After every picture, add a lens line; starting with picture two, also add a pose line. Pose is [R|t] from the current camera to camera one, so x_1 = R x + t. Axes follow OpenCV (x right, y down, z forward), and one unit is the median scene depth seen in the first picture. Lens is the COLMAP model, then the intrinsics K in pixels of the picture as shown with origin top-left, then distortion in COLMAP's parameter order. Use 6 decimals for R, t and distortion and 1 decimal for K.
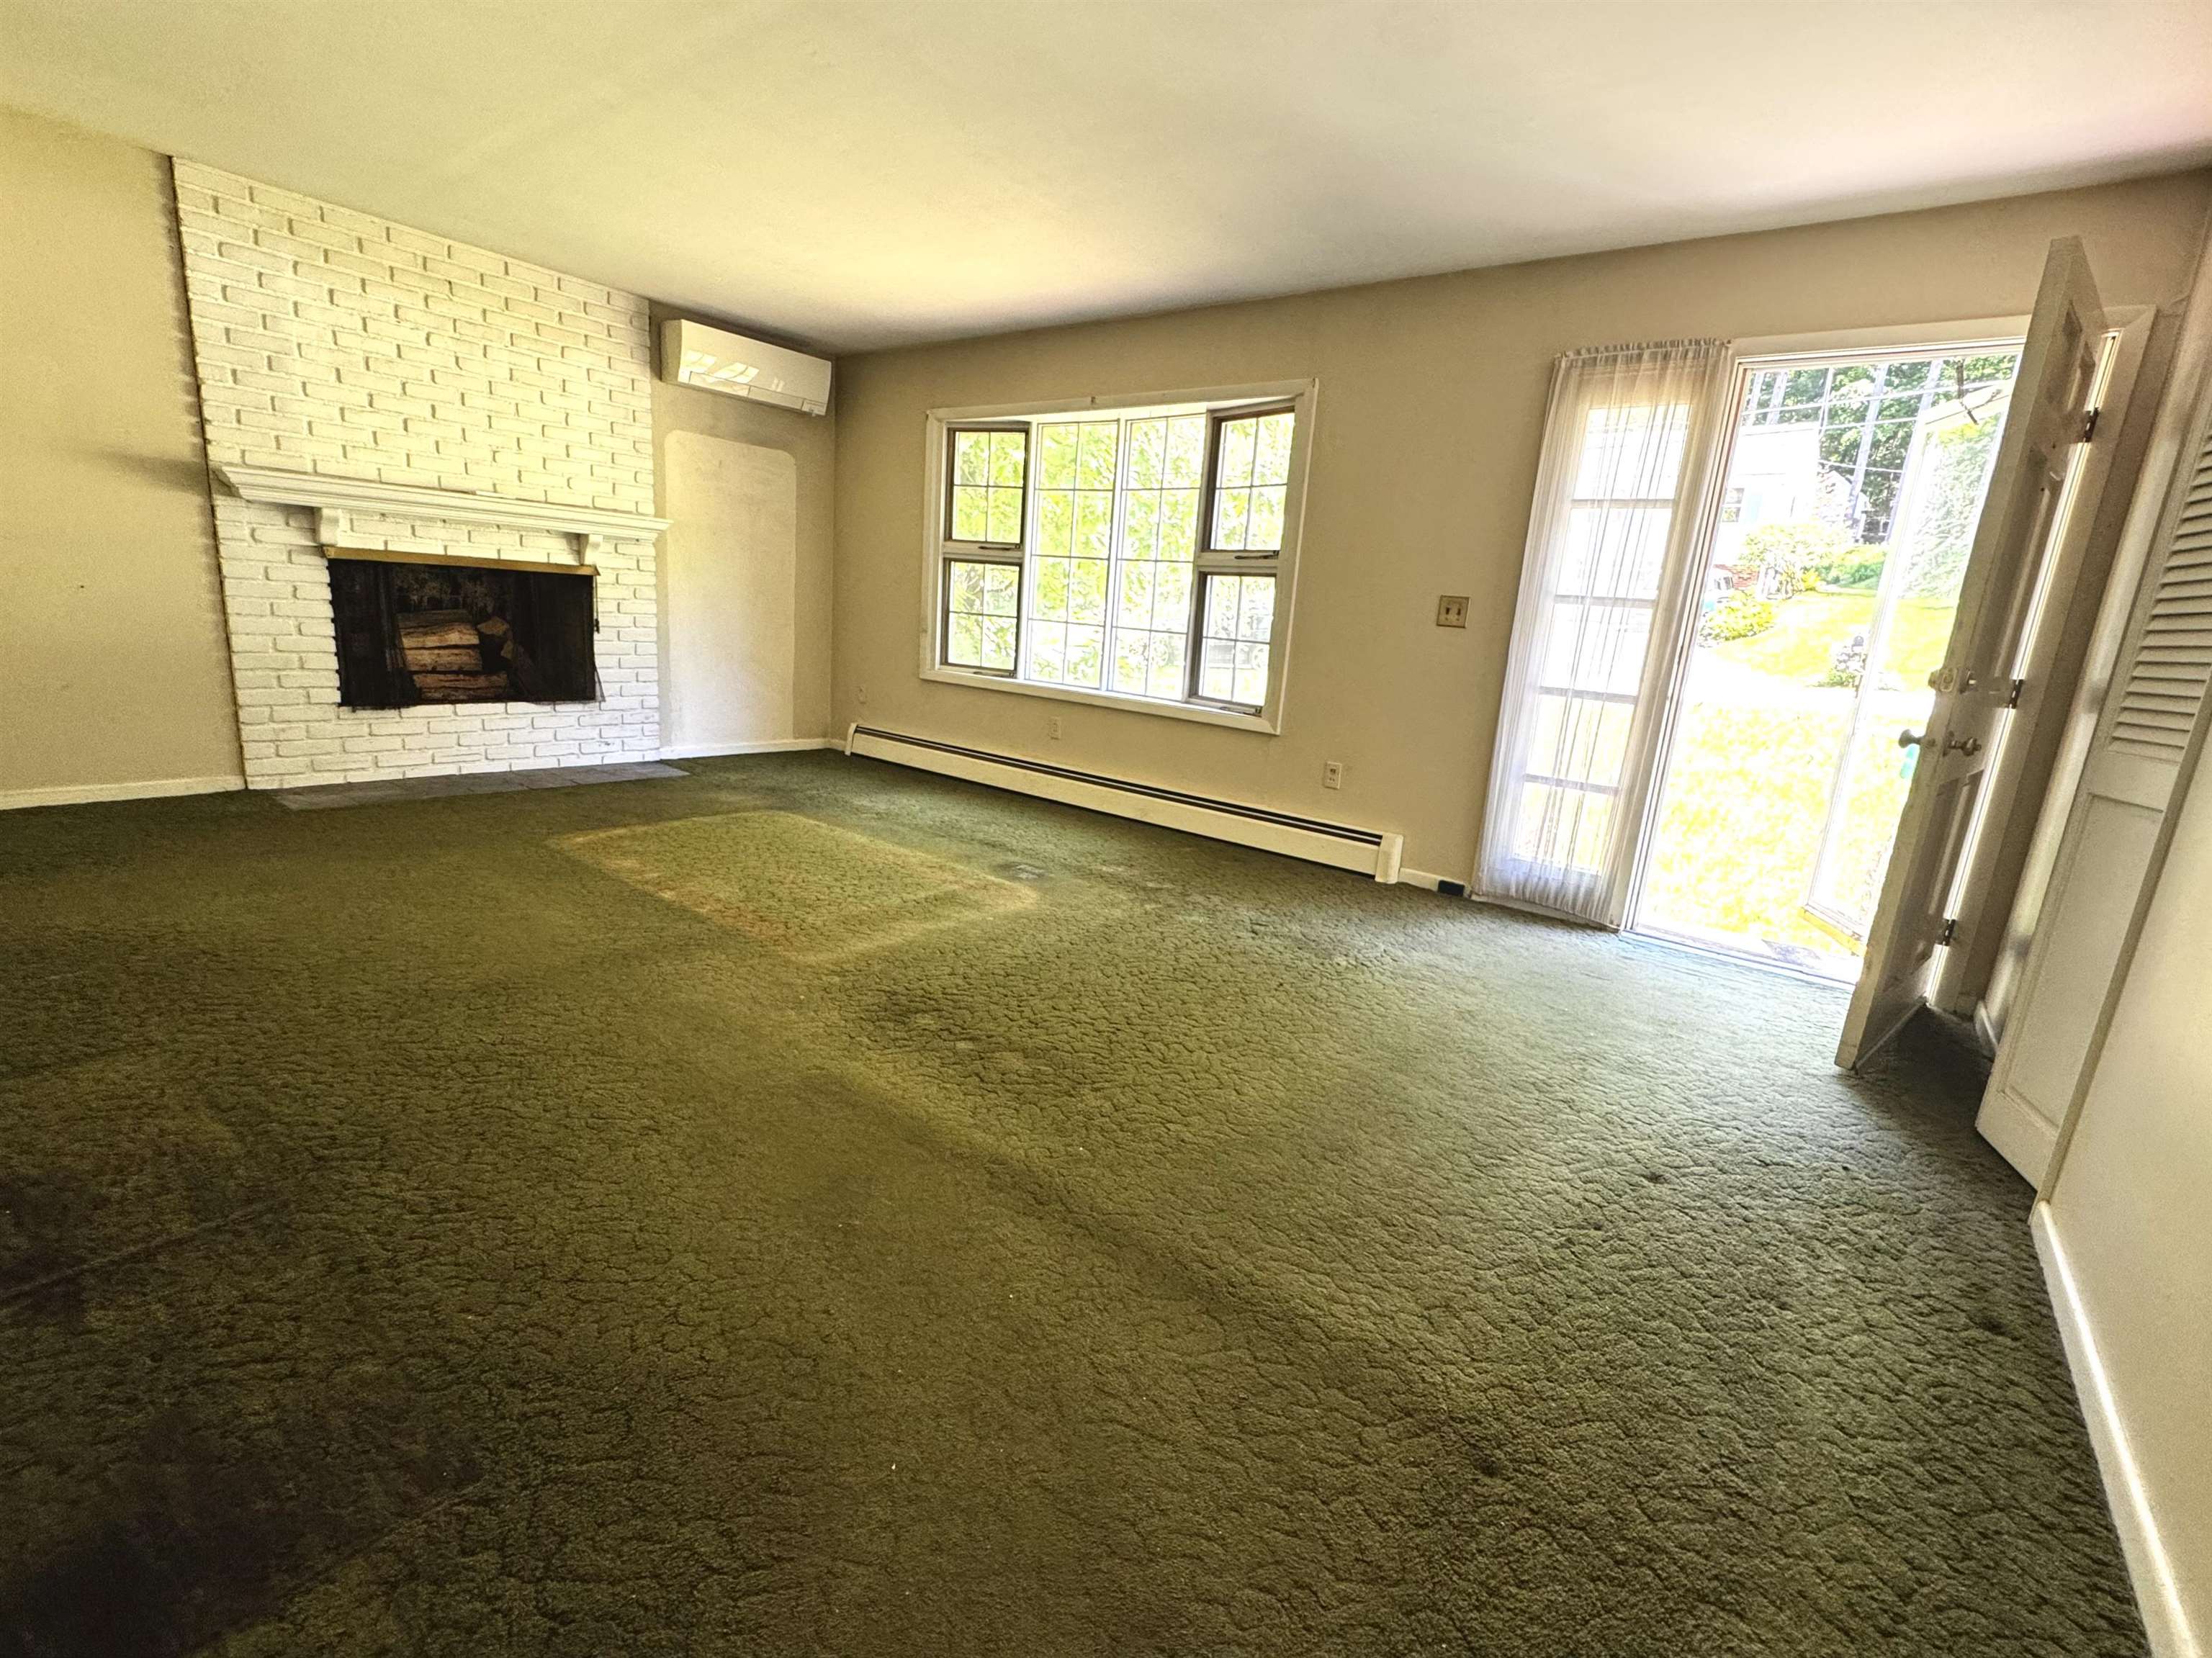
lens RADIAL K [[978.5, 0, 1109.3], [0, 978.5, 822.8], [0, 0, 1]] dist [-0.003467, -0.000318]
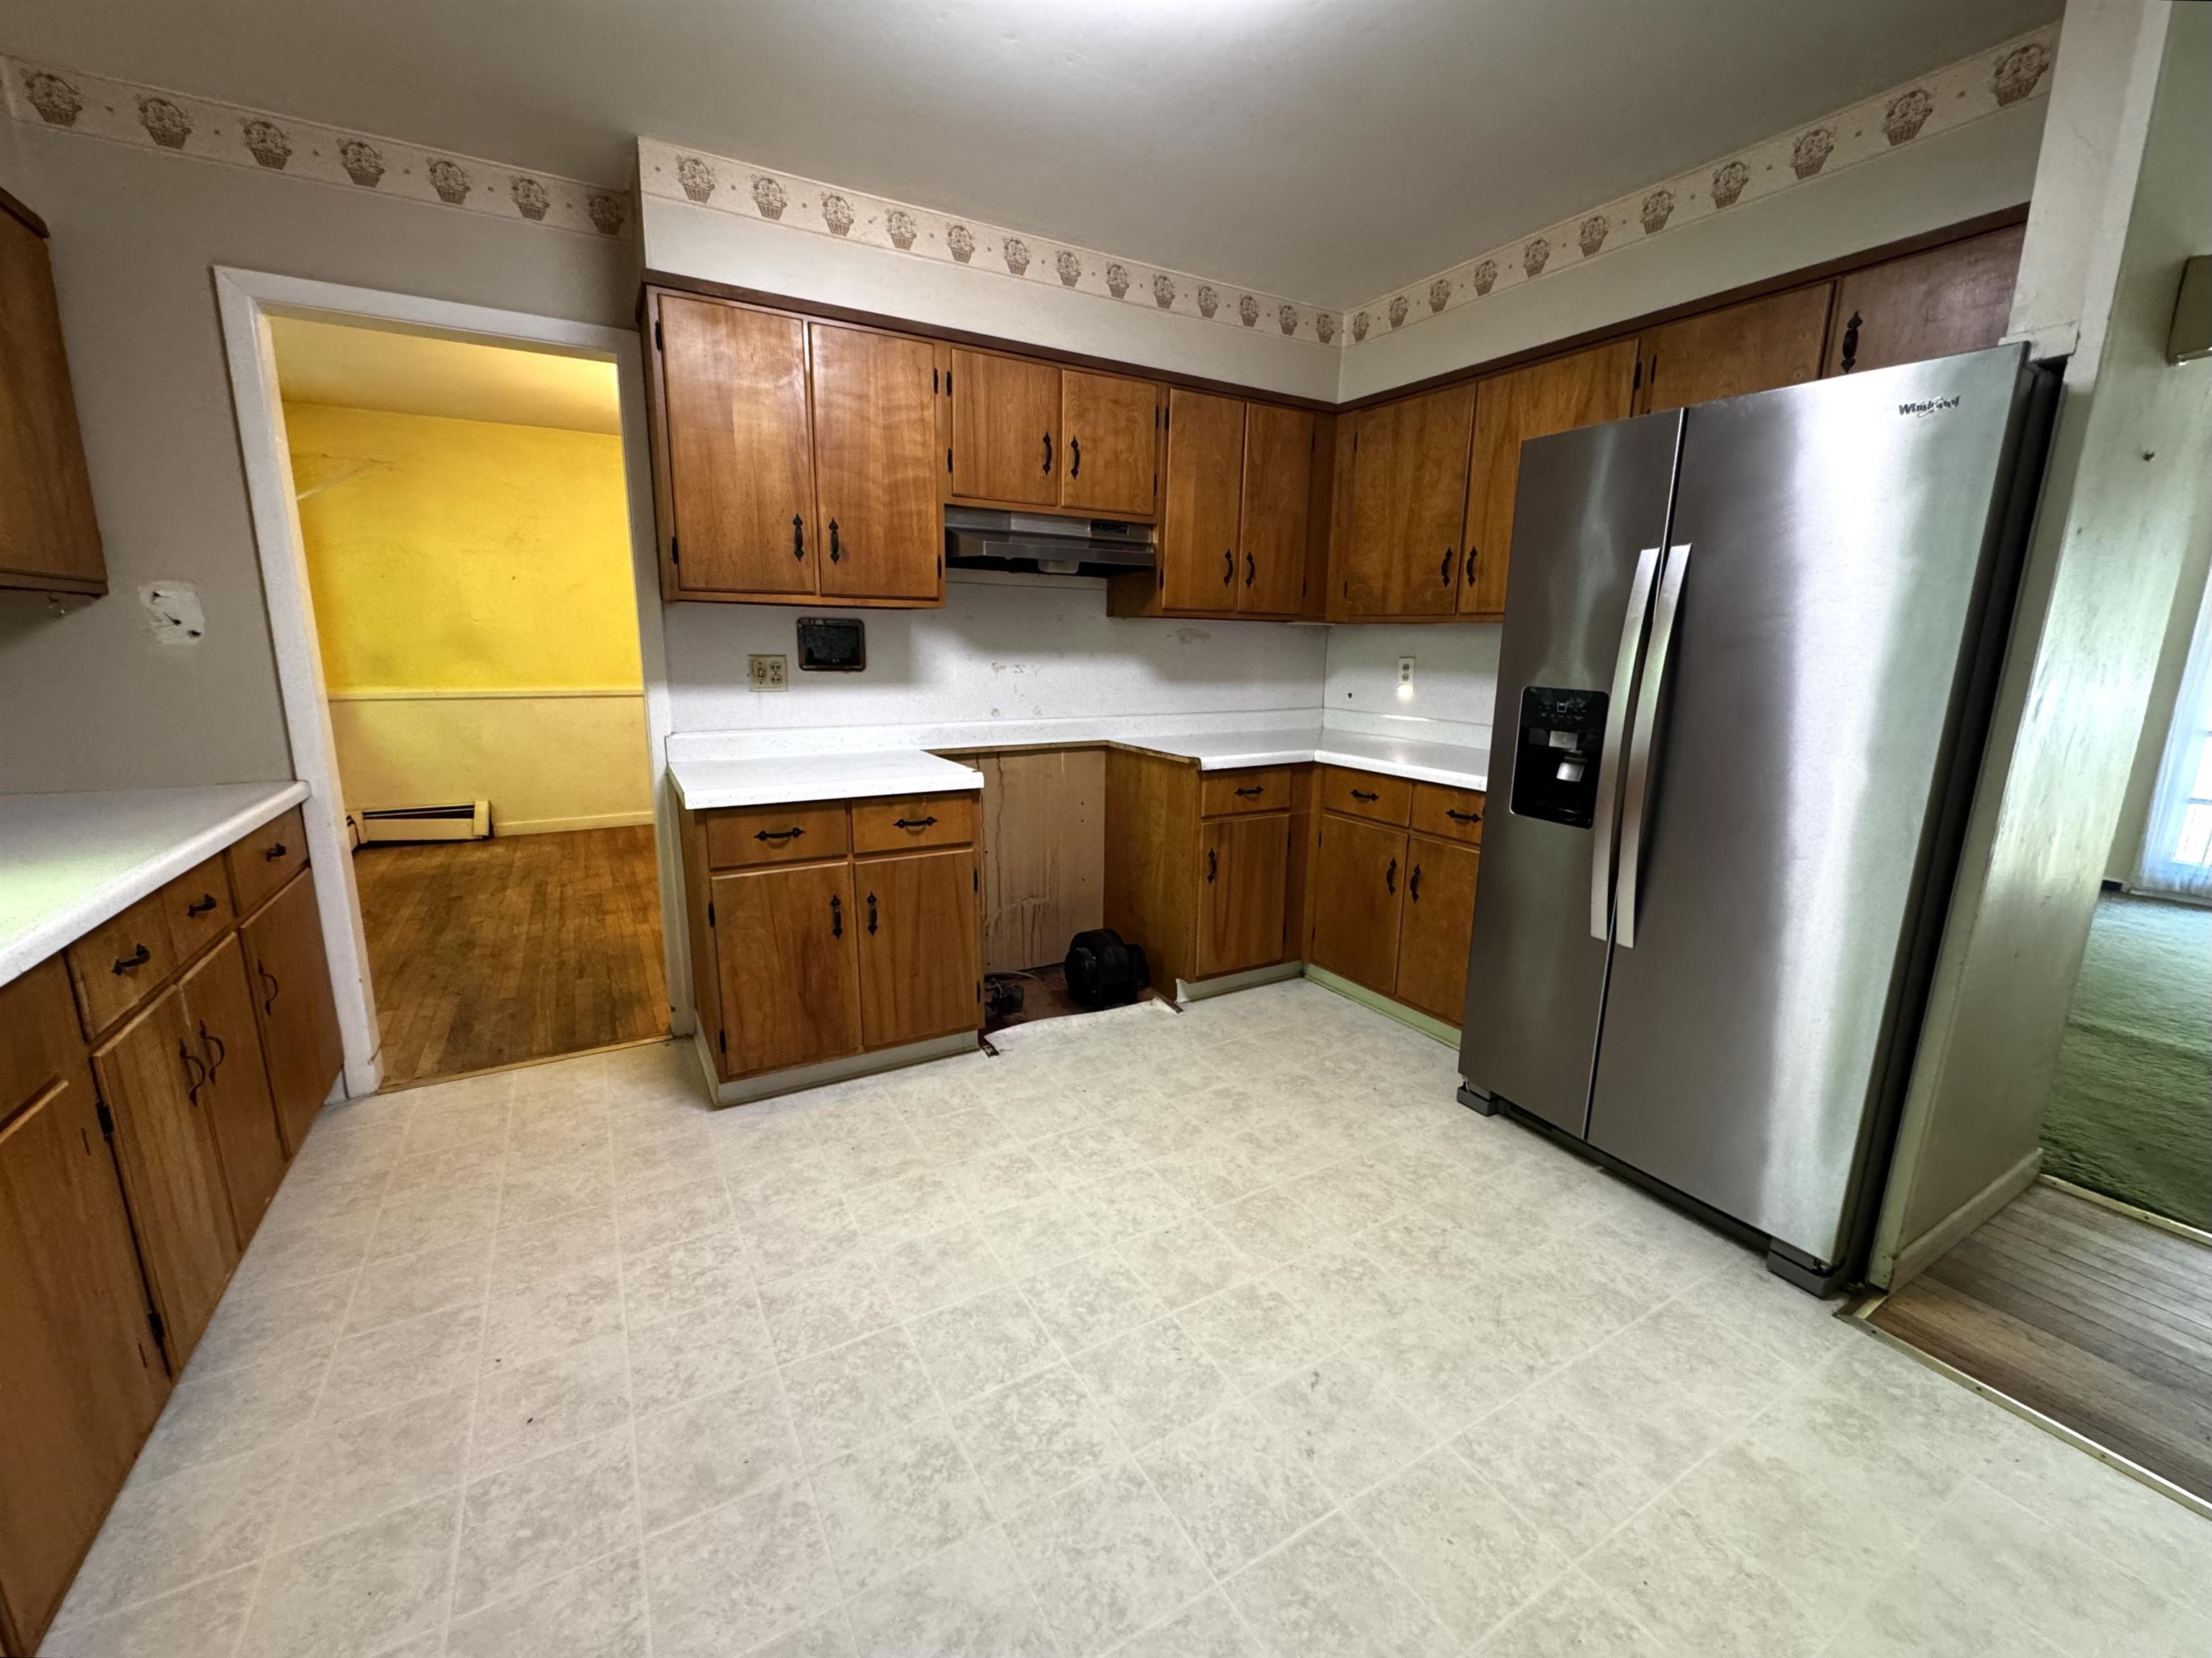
lens RADIAL K [[900.4, 0, 1098.4], [0, 900.4, 828.3], [0, 0, 1]] dist [-0.003825, -0.000308]
pose [[0.920713, 0.019639, -0.389747, -0.373209], [-0.031458, 0.999218, -0.023964, 0.054060], [0.388971, 0.034324, 0.920610, -0.549662]]
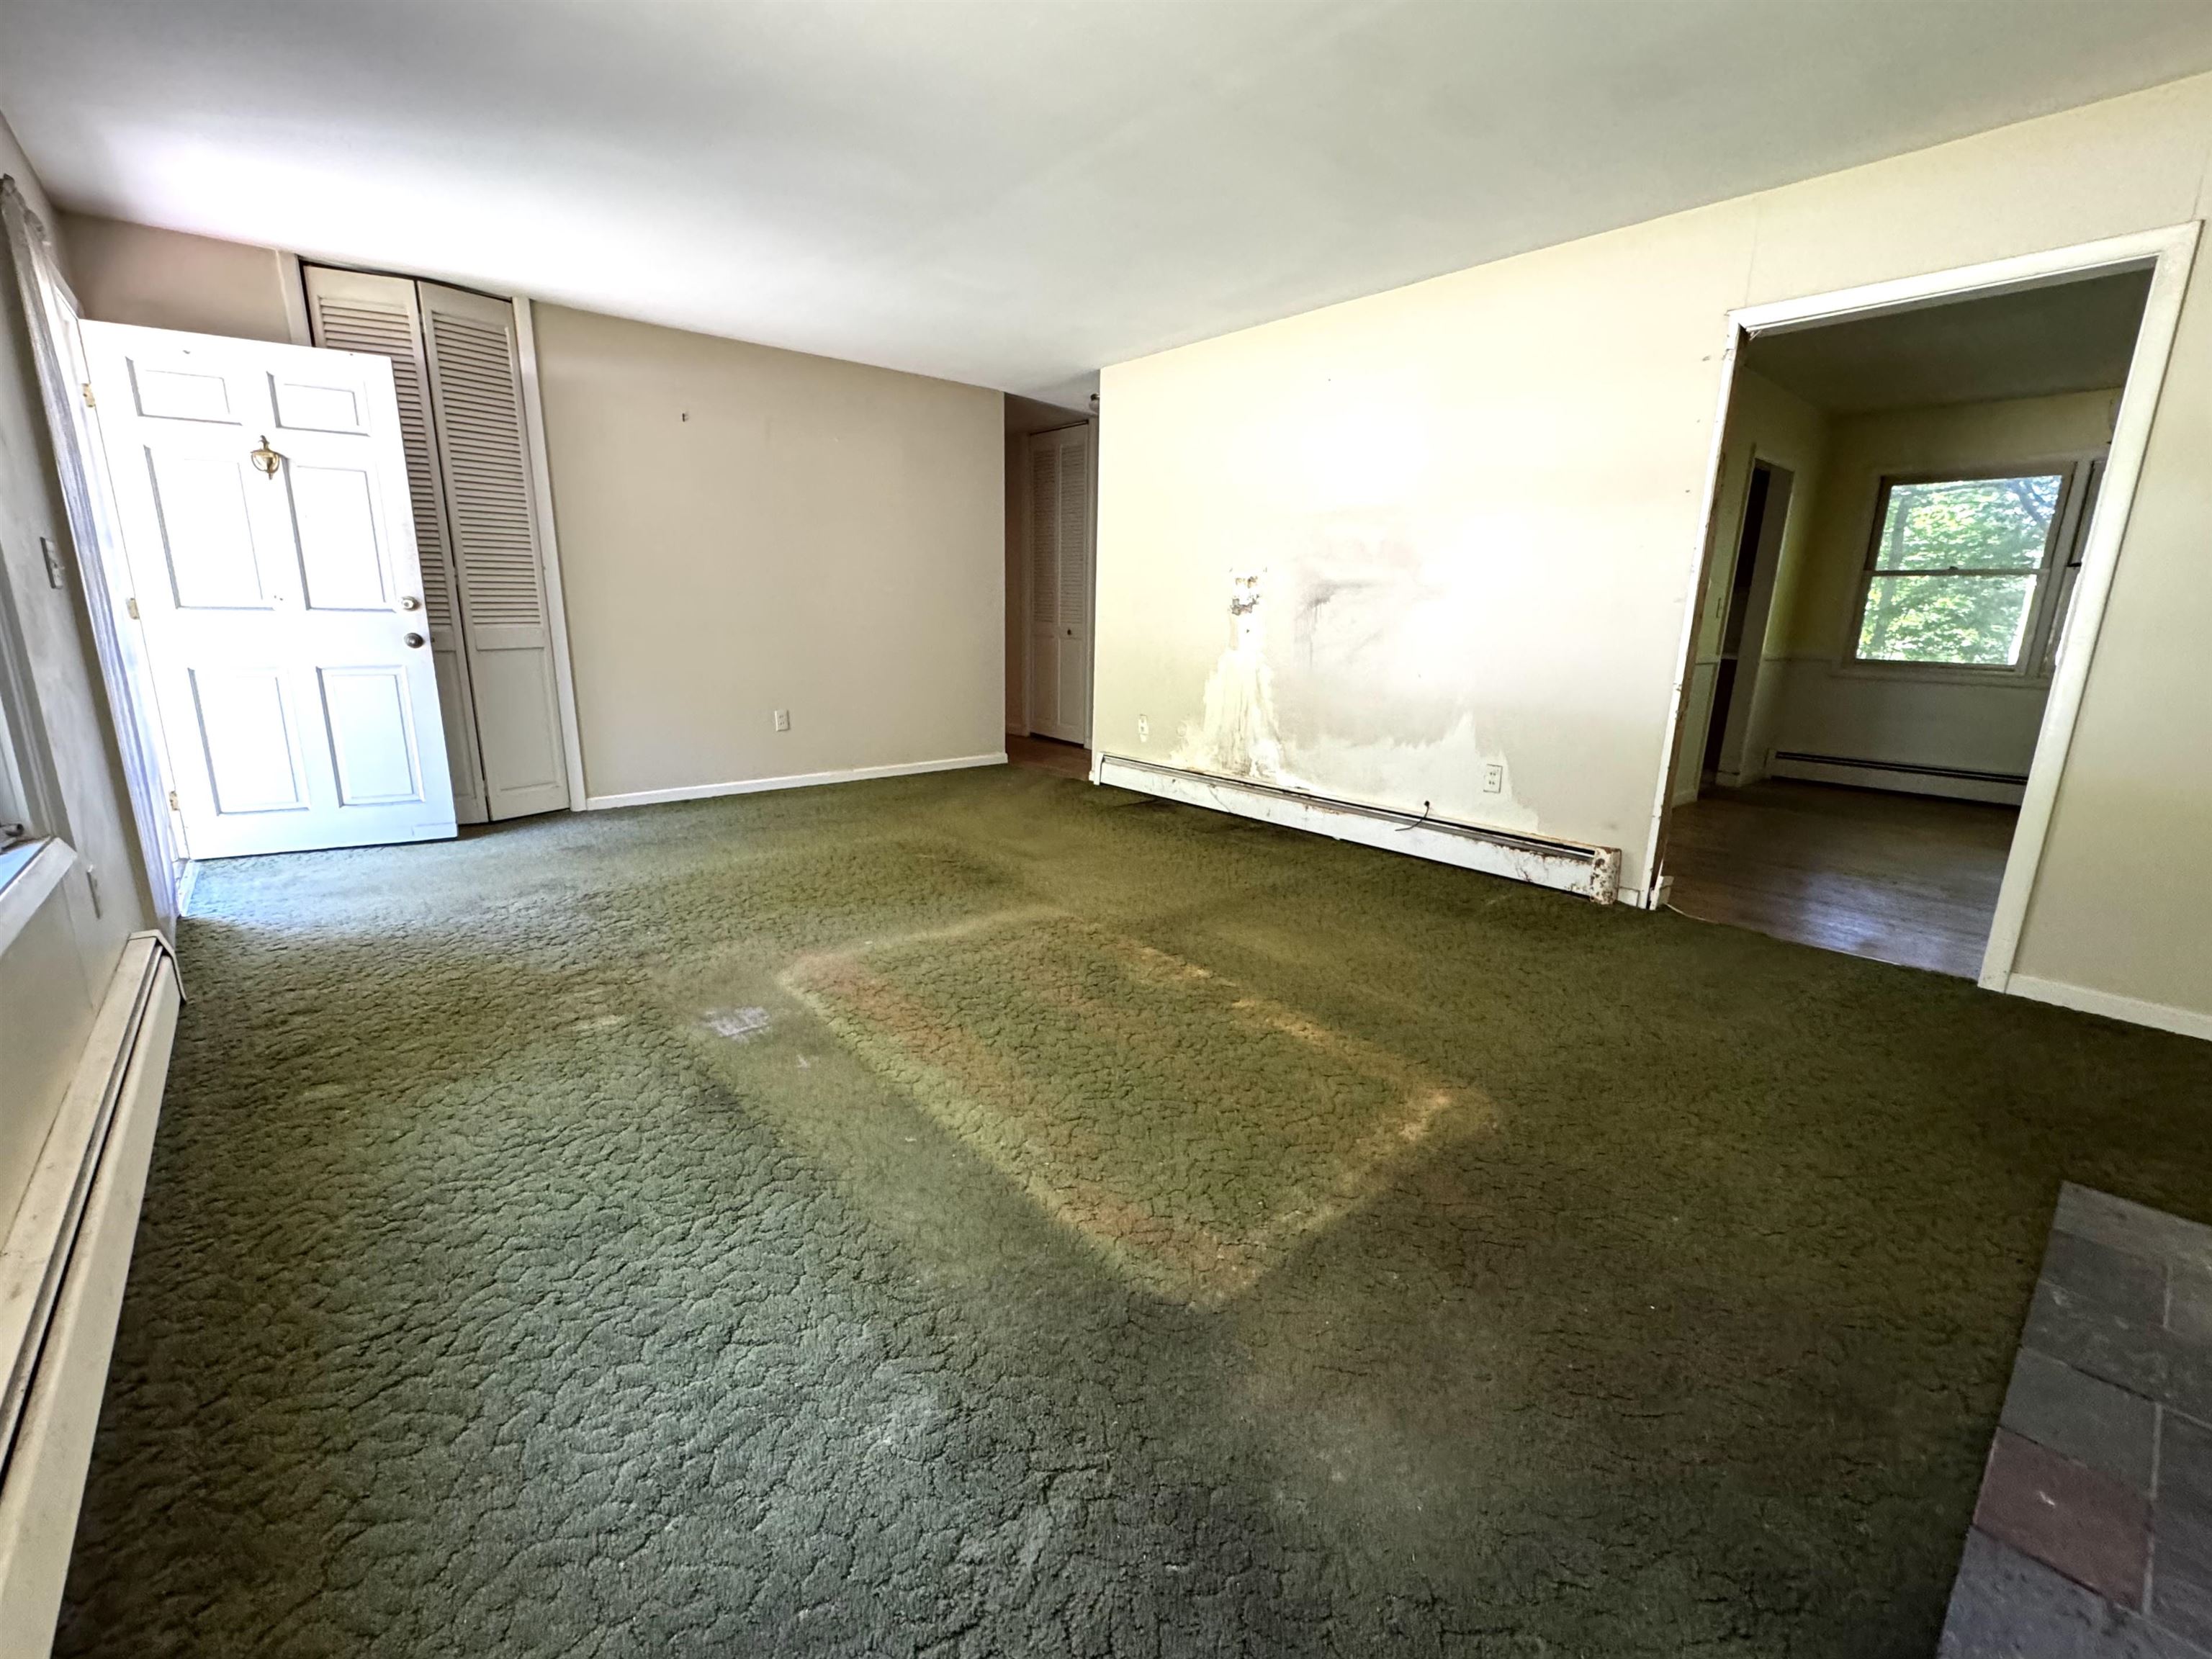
lens RADIAL K [[931.9, 0, 1099.6], [0, 931.9, 822.8], [0, 0, 1]] dist [-0.004608, -0.000315]
pose [[-0.974402, -0.138879, 0.176788, -0.349894], [-0.047447, 0.895701, 0.442118, -0.304018], [-0.219750, 0.422412, -0.879362, 1.219259]]
